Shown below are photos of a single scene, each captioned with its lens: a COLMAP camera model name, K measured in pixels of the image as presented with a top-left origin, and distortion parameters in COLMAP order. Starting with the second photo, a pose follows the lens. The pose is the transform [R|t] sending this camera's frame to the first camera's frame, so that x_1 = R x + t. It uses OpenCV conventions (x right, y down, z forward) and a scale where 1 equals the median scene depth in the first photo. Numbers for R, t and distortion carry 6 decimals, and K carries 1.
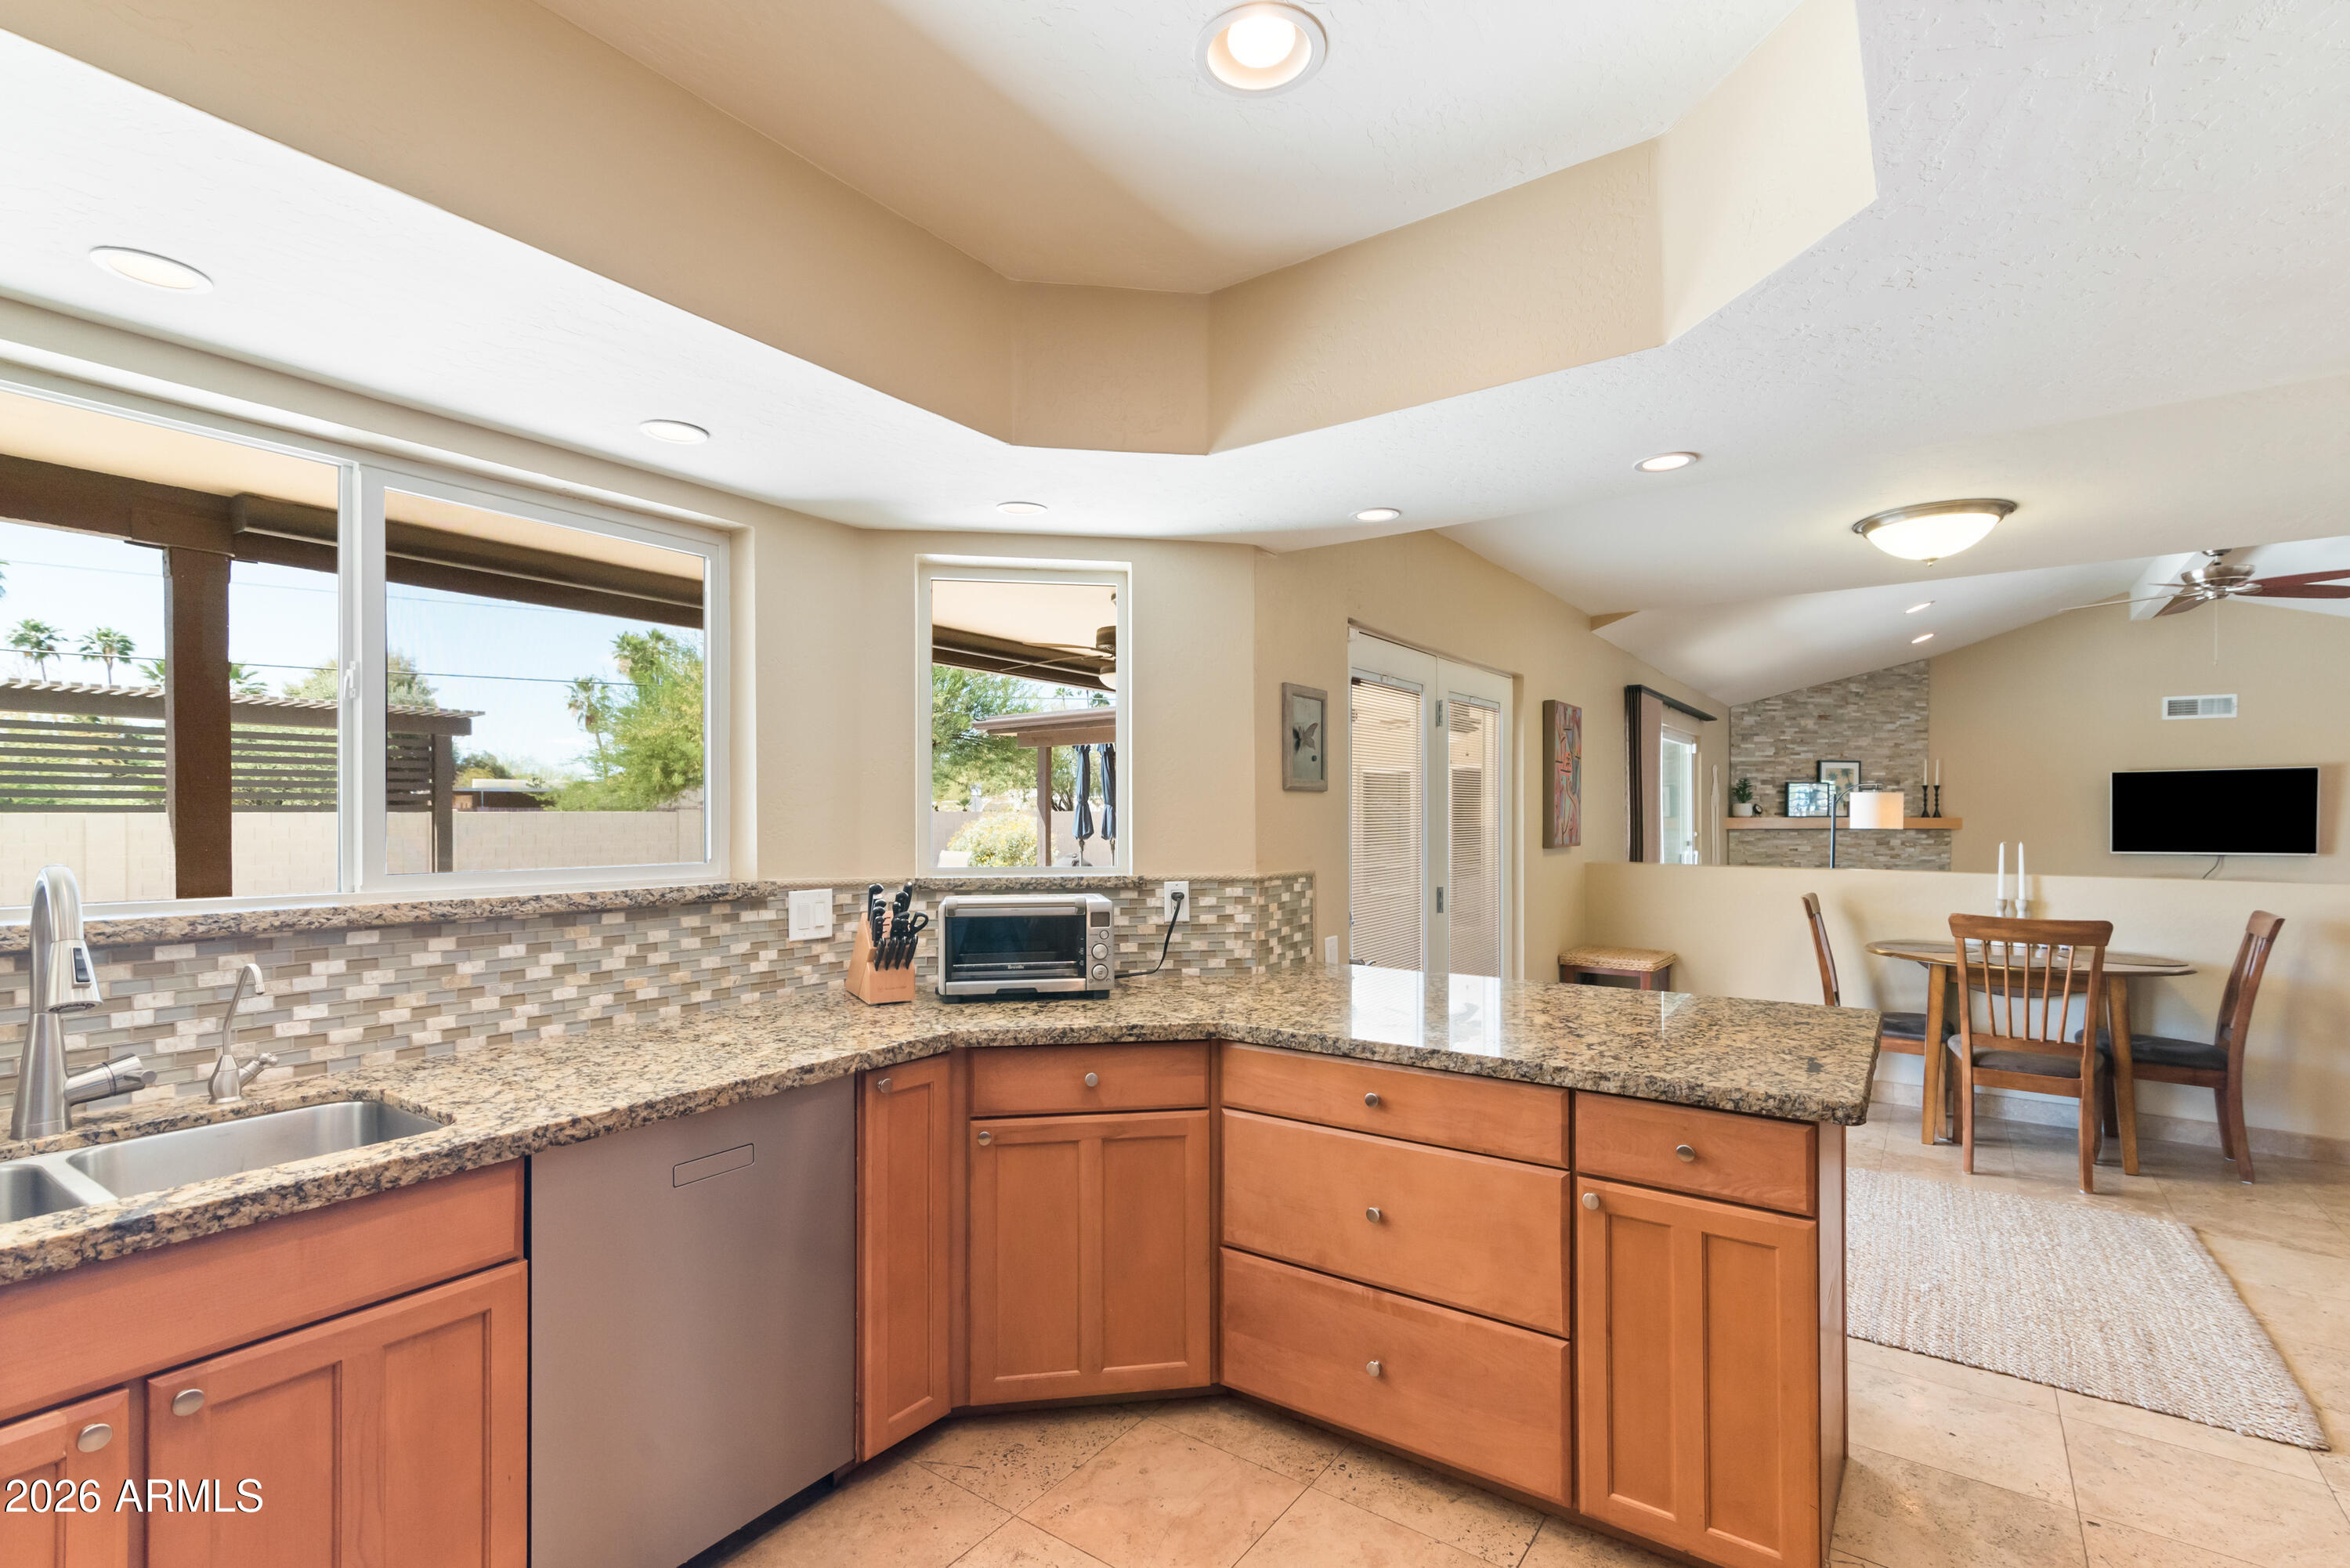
lens RADIAL K [[1083.7, 0, 1192.5], [0, 1083.7, 823.0], [0, 0, 1]] dist [0.010569, -0.000747]
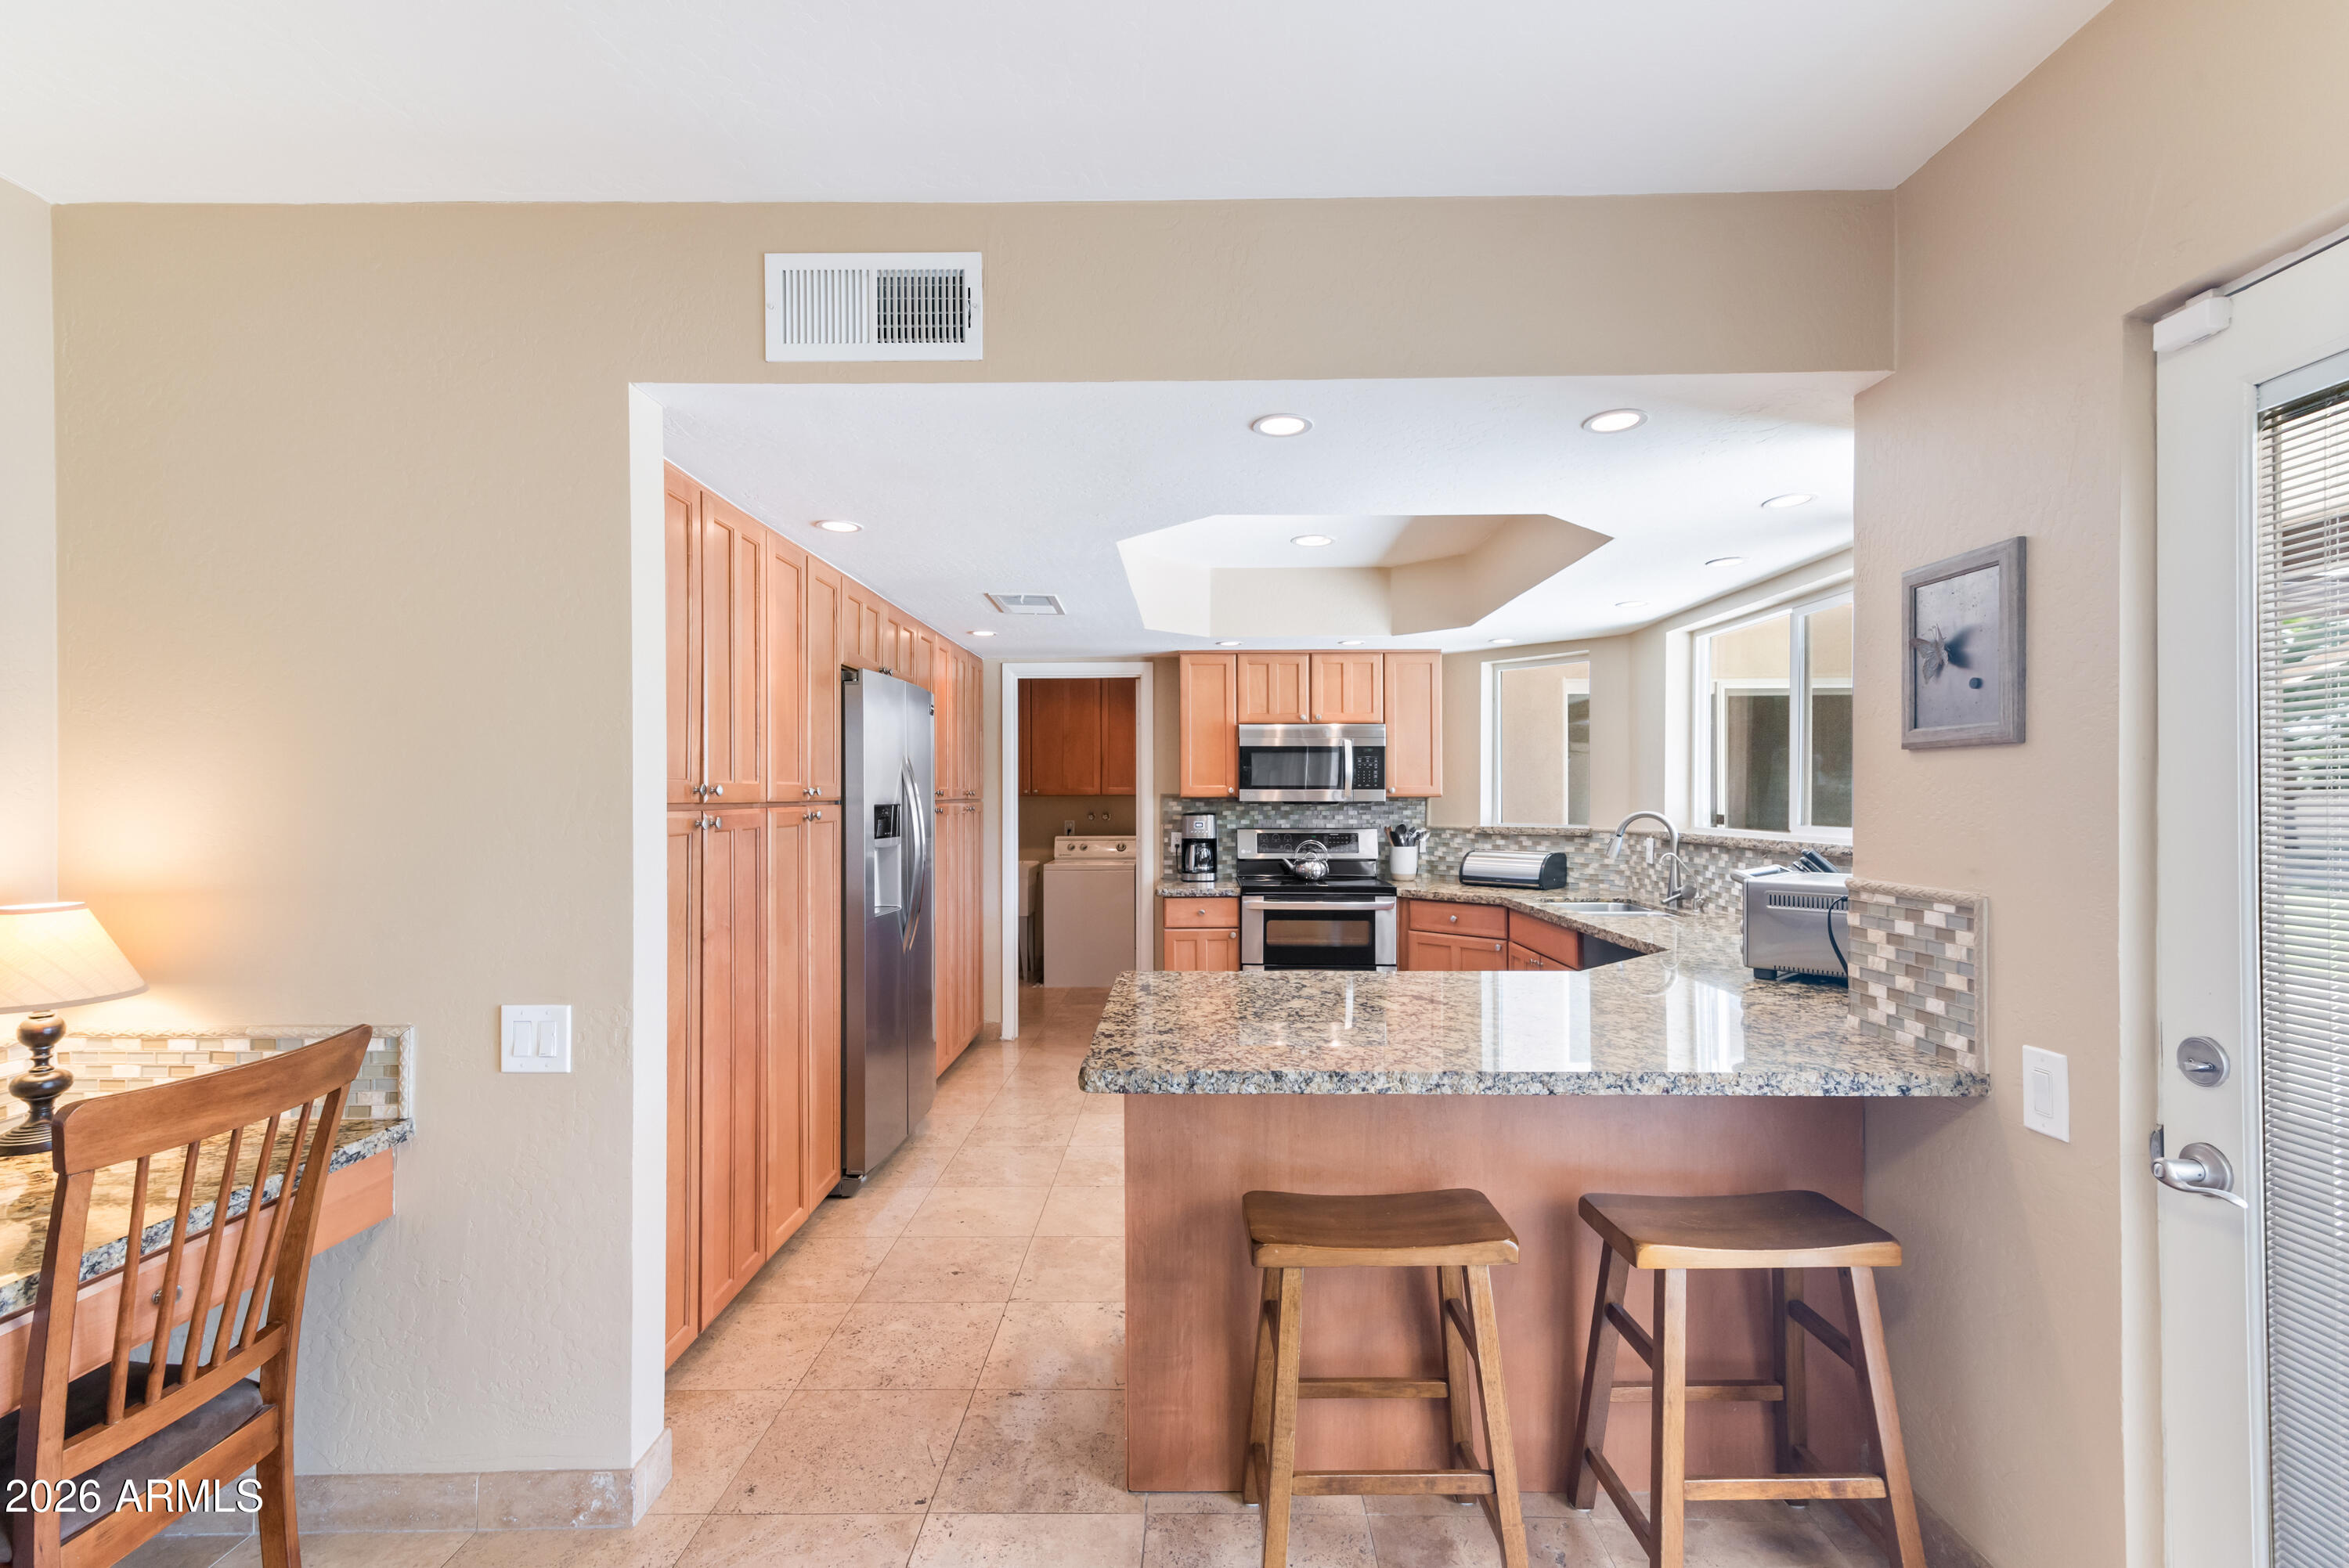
lens RADIAL K [[1003.8, 0, 1178.9], [0, 1003.8, 794.6], [0, 0, 1]] dist [0.001303, 0.000042]
pose [[-0.831316, 0.001741, -0.555797, 0.996182], [-0.001232, 0.999987, 0.004976, -0.012020], [0.555799, 0.004822, -0.831303, 1.676339]]
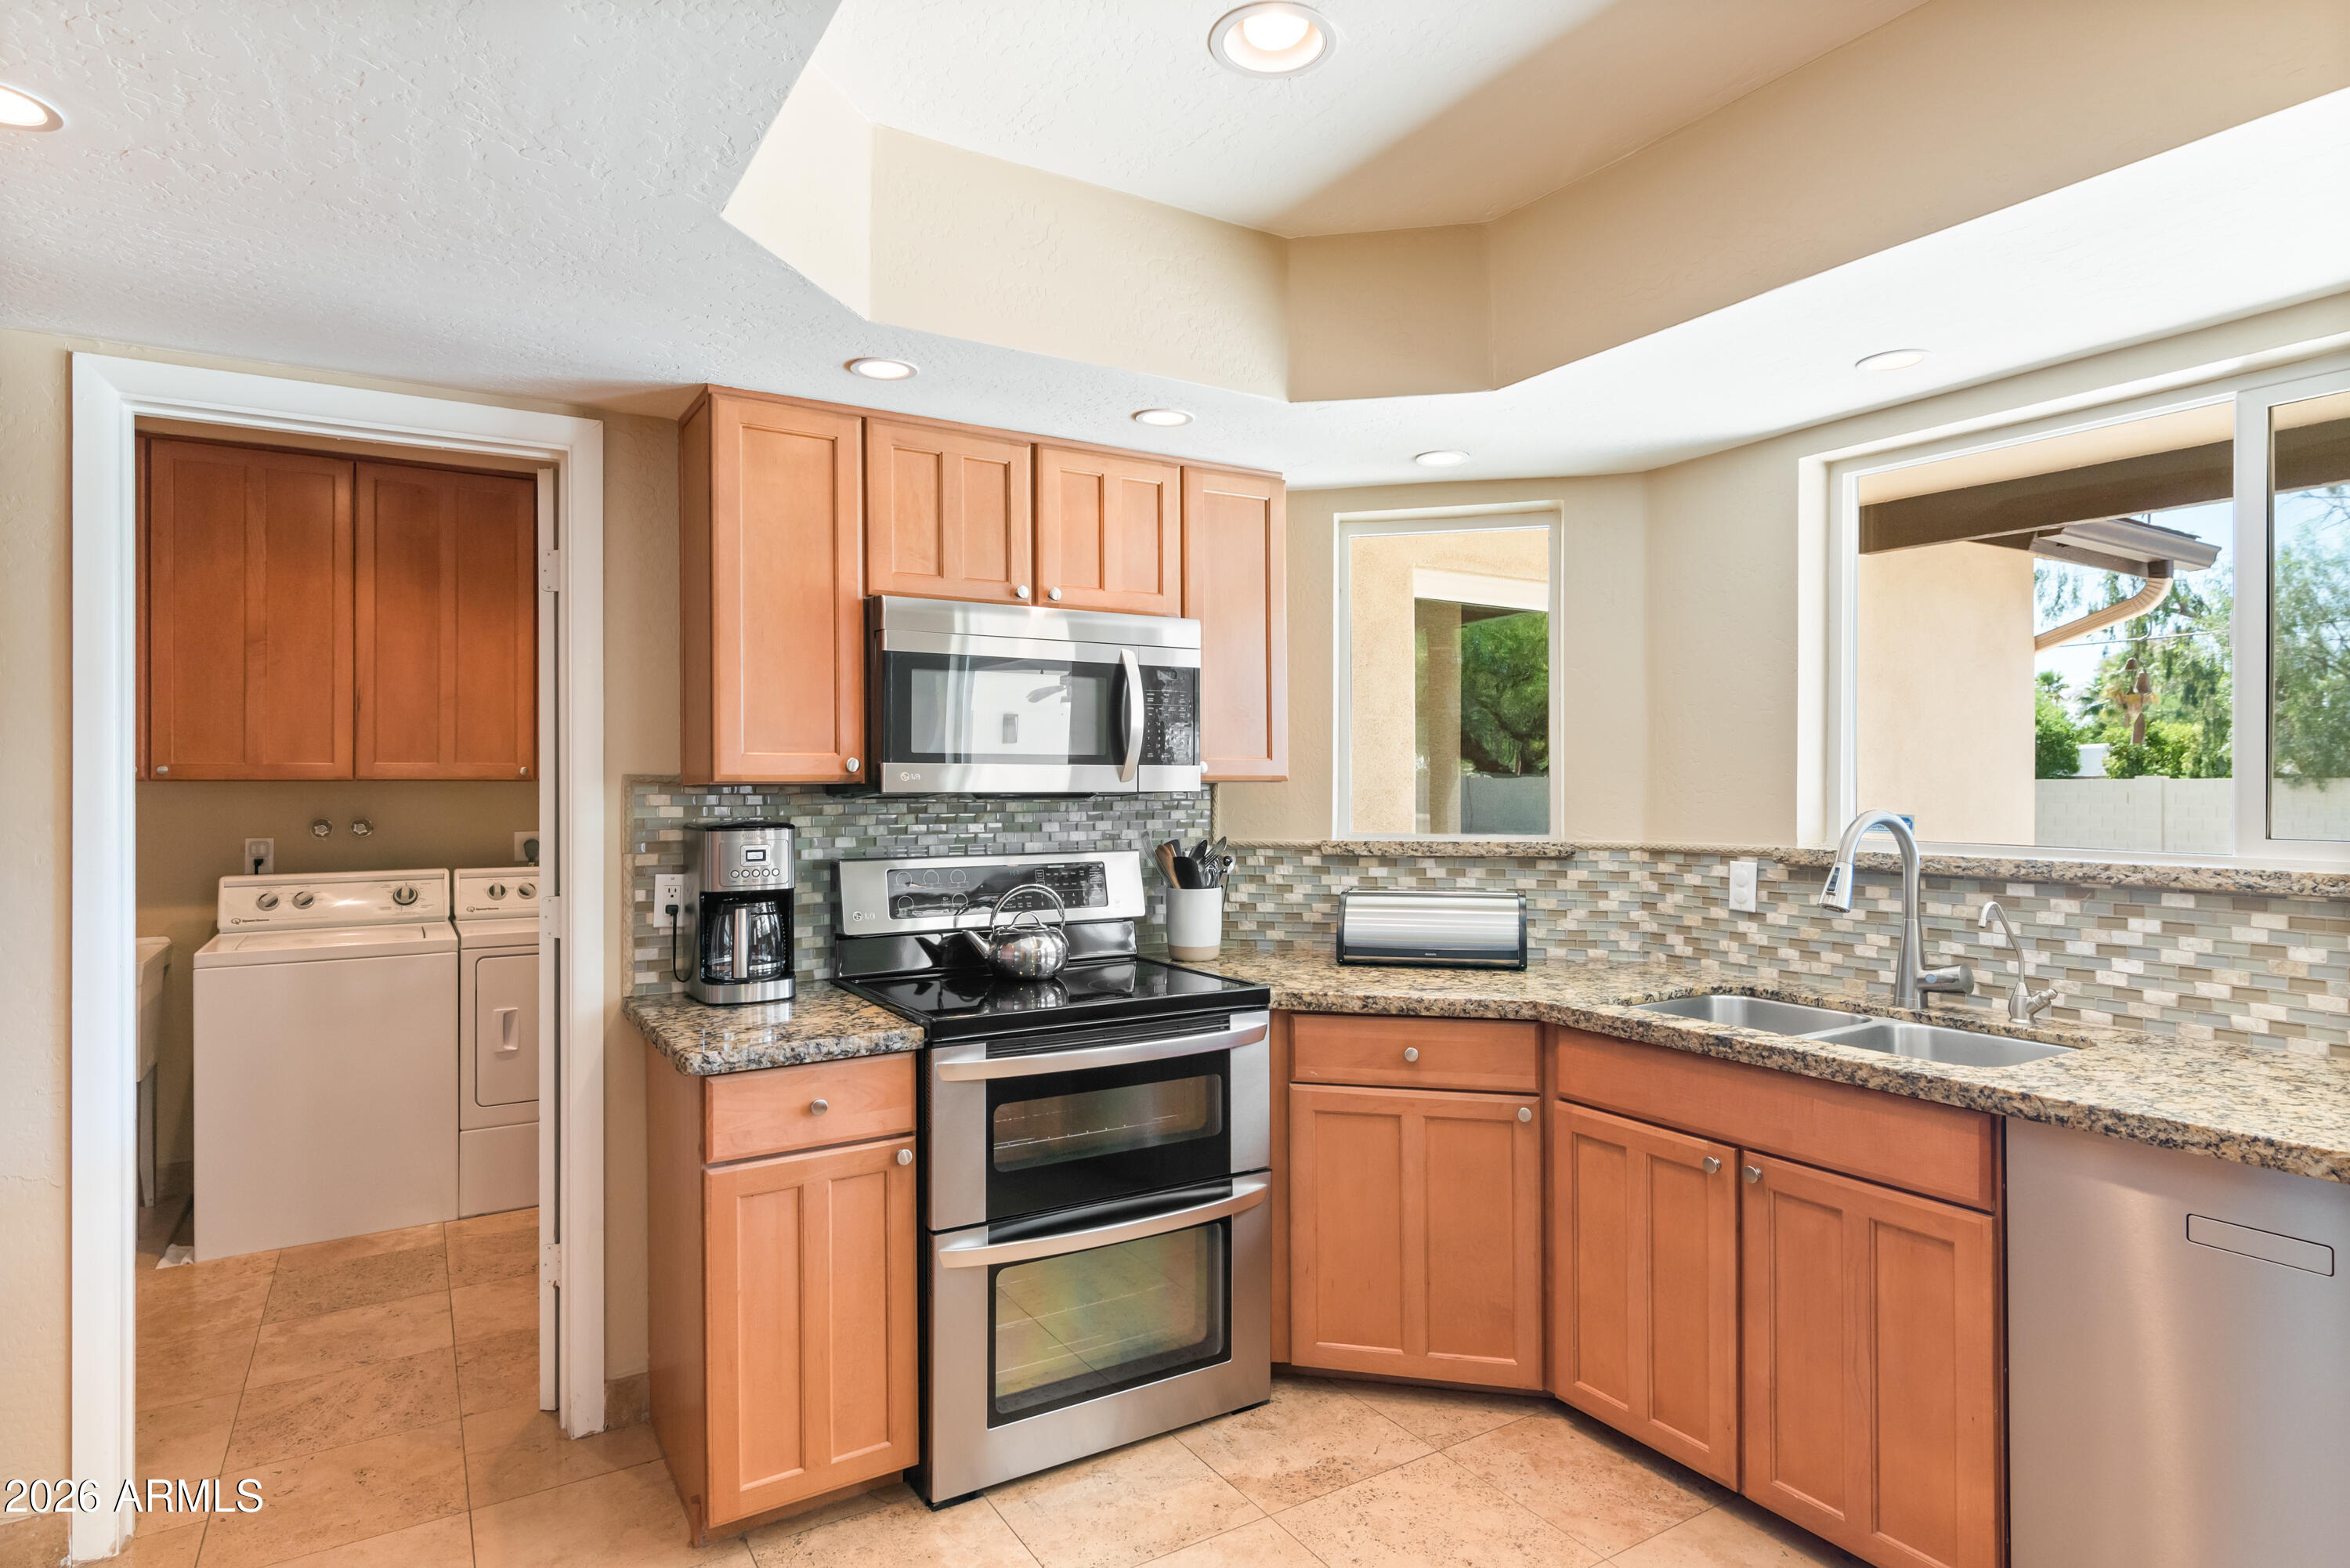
lens RADIAL K [[1249.1, 0, 1175.0], [0, 1249.1, 784.0], [0, 0, 1]] dist [0.003872, 0.001813]
pose [[-0.406687, 0.002461, -0.913564, 0.516485], [-0.003689, 0.999984, 0.004336, 0.000948], [0.913560, 0.005133, -0.406671, 0.546968]]
